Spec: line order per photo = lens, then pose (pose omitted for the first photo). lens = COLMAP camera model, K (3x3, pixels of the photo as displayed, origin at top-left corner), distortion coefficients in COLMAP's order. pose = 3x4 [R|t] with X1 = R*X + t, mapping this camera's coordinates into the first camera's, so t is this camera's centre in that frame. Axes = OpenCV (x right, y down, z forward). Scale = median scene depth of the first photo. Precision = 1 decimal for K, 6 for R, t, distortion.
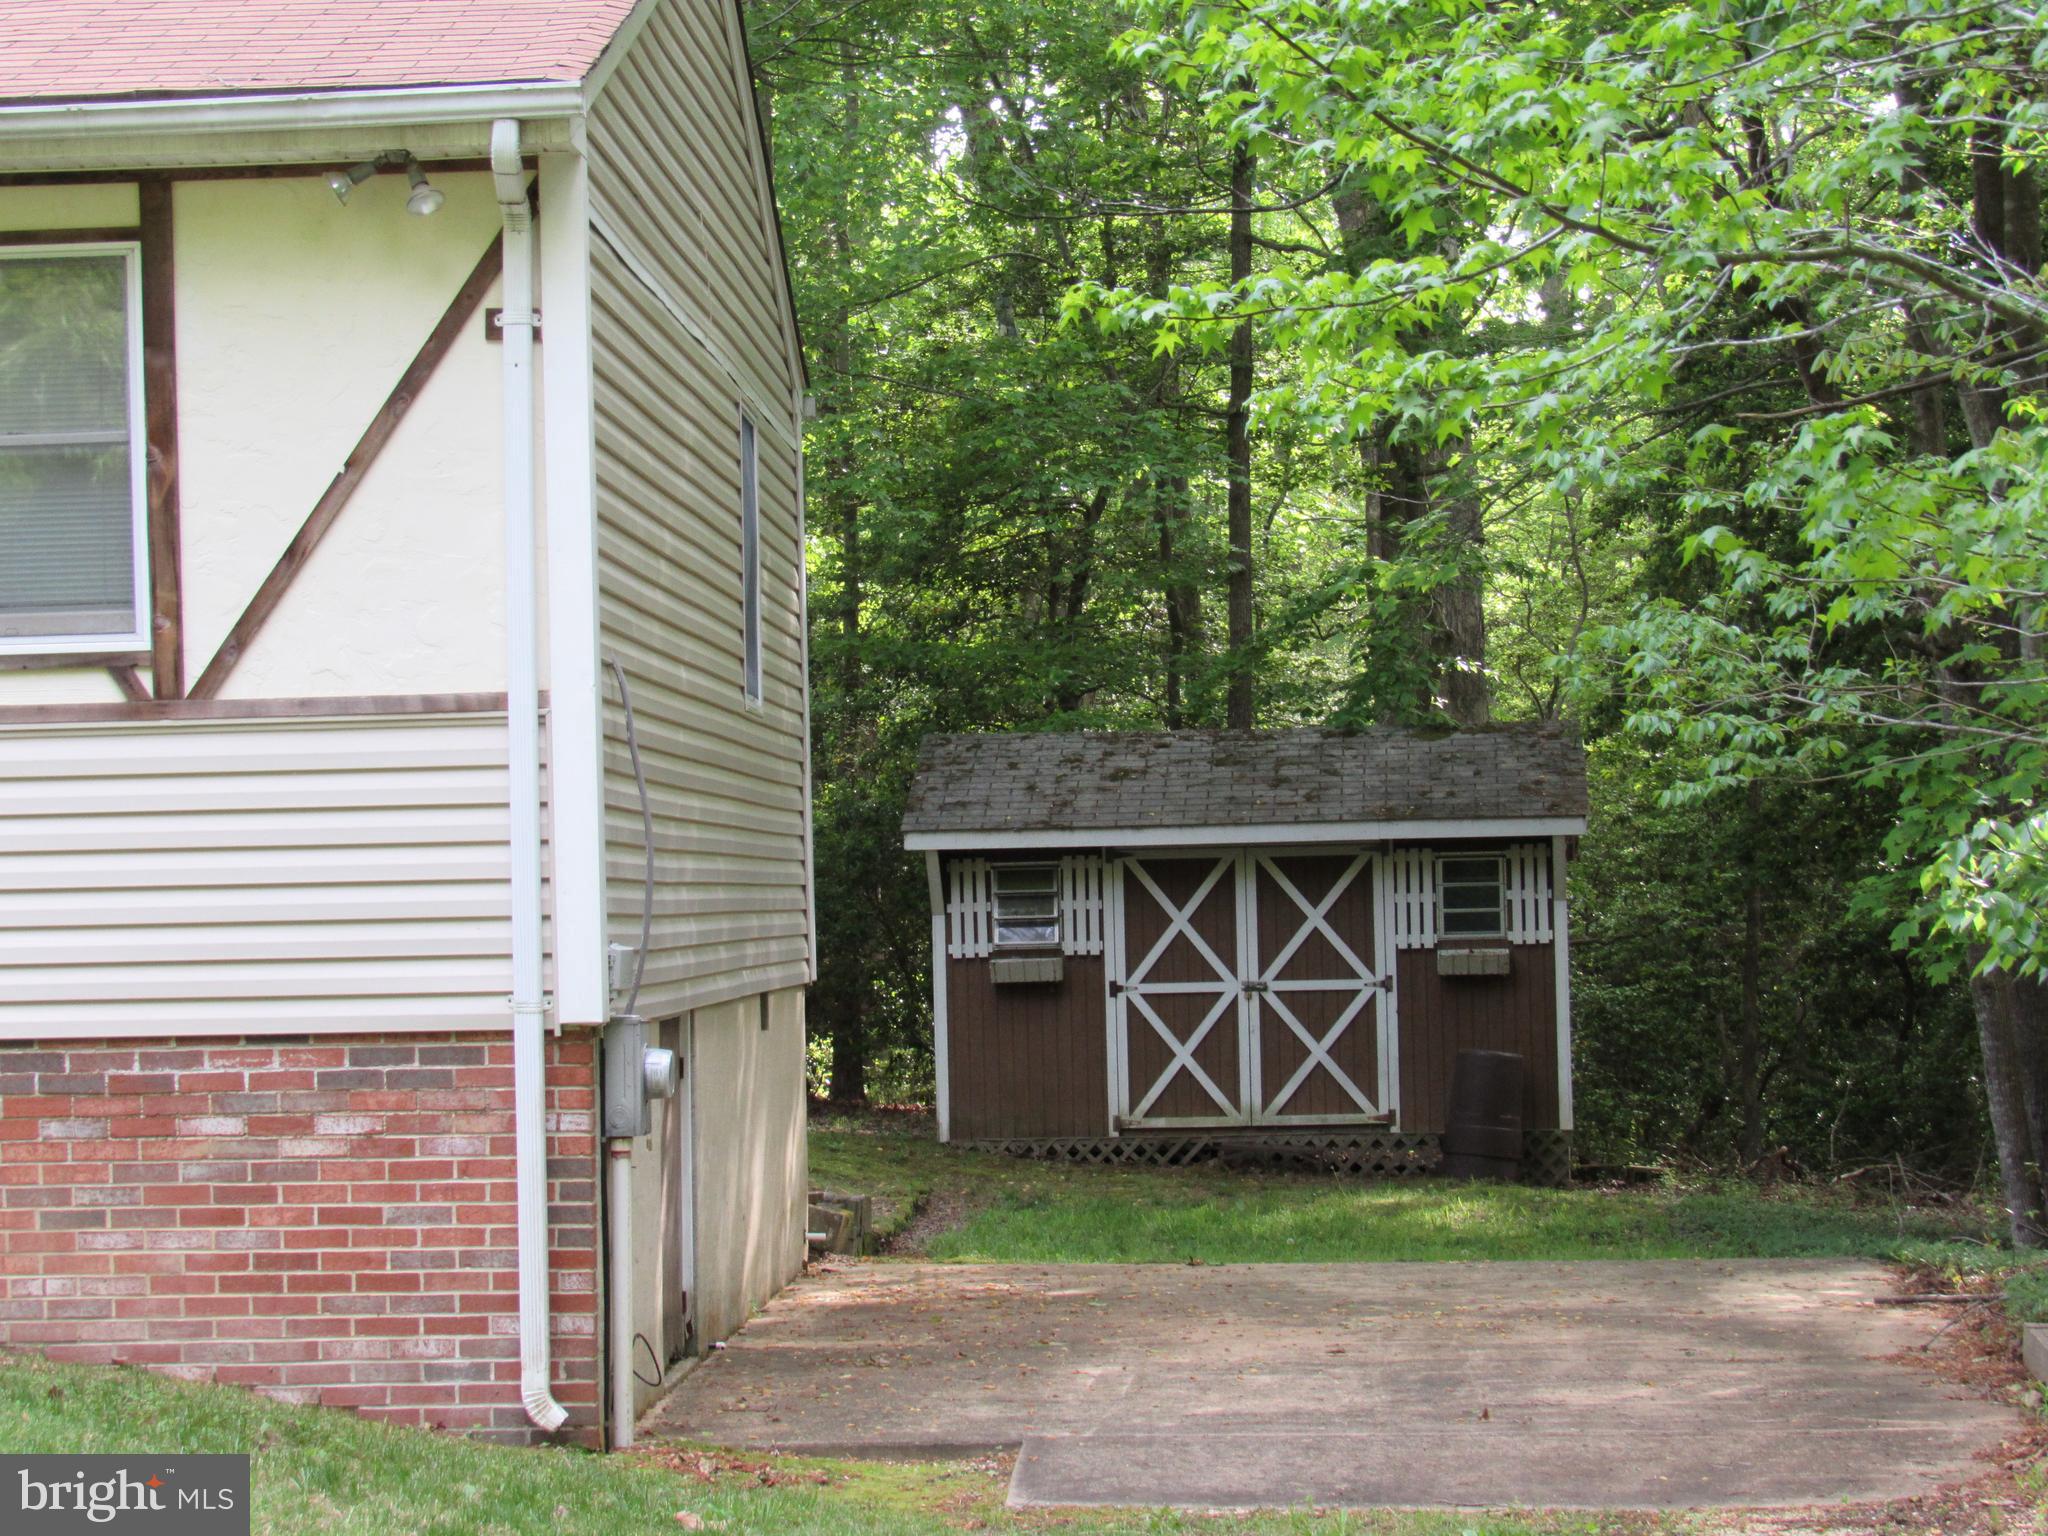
lens RADIAL K [[5231.1, 0, 1022.8], [0, 5231.1, 767.9], [0, 0, 1]] dist [-0.078286, 0.000000]
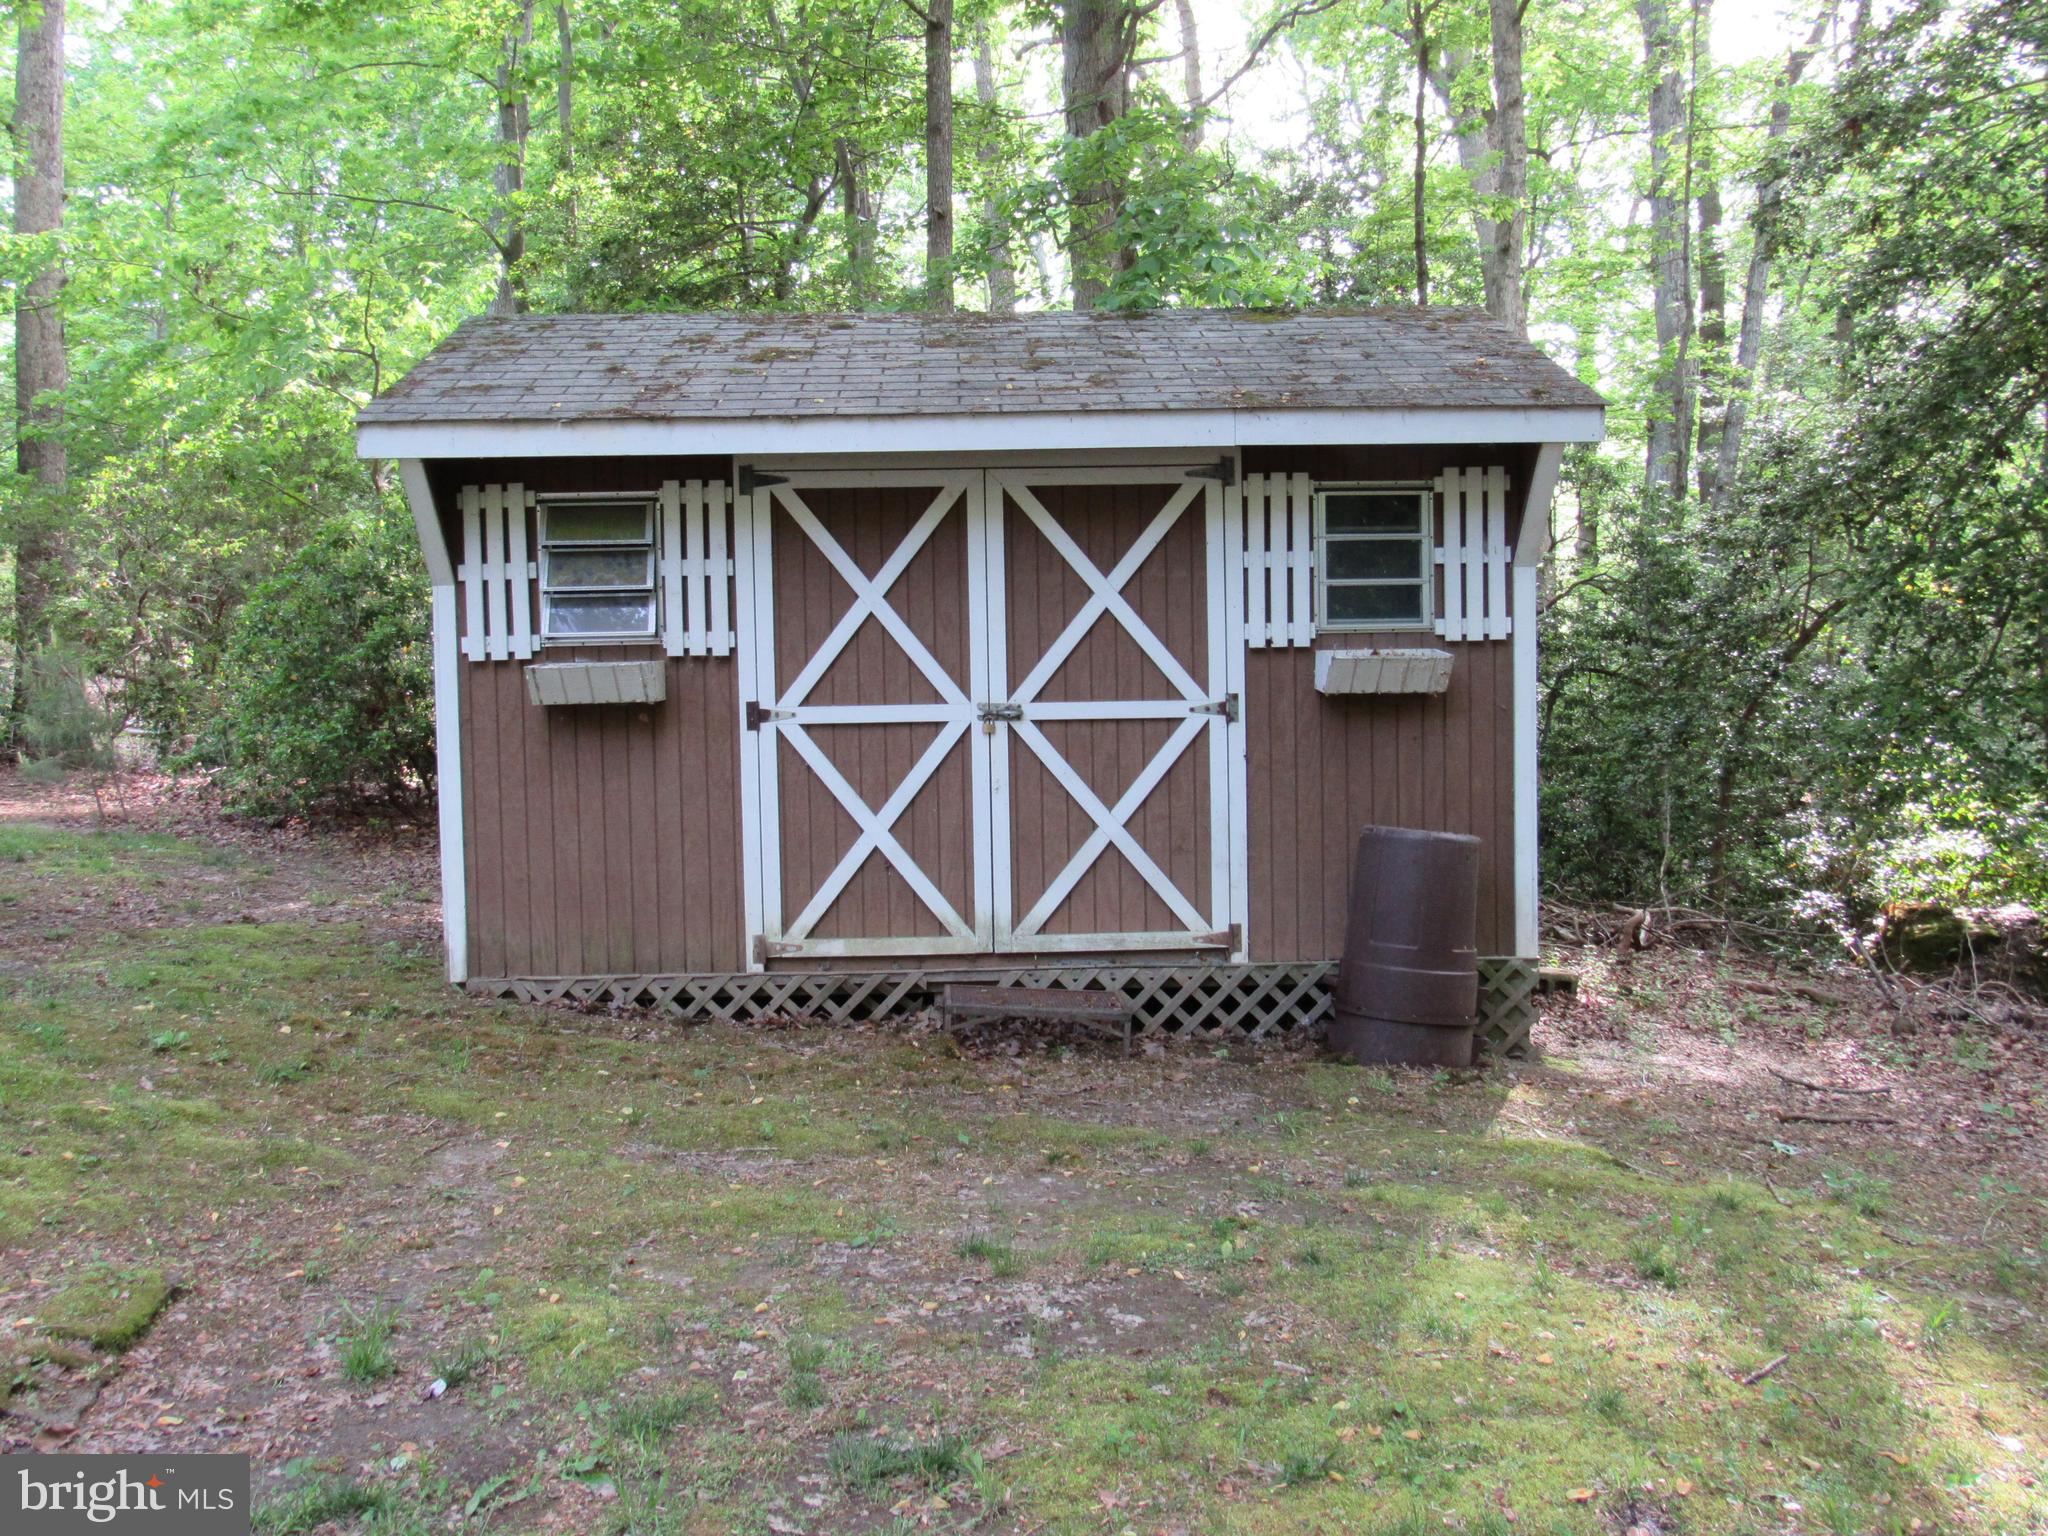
lens RADIAL K [[1801.4, 0, 1014.0], [0, 1801.4, 768.4], [0, 0, 1]] dist [-0.016092, -0.001131]
pose [[0.993714, -0.002470, 0.111922, 0.023671], [-0.008218, 0.995449, 0.094937, 0.029189], [-0.111647, -0.095260, 0.989172, 0.803333]]
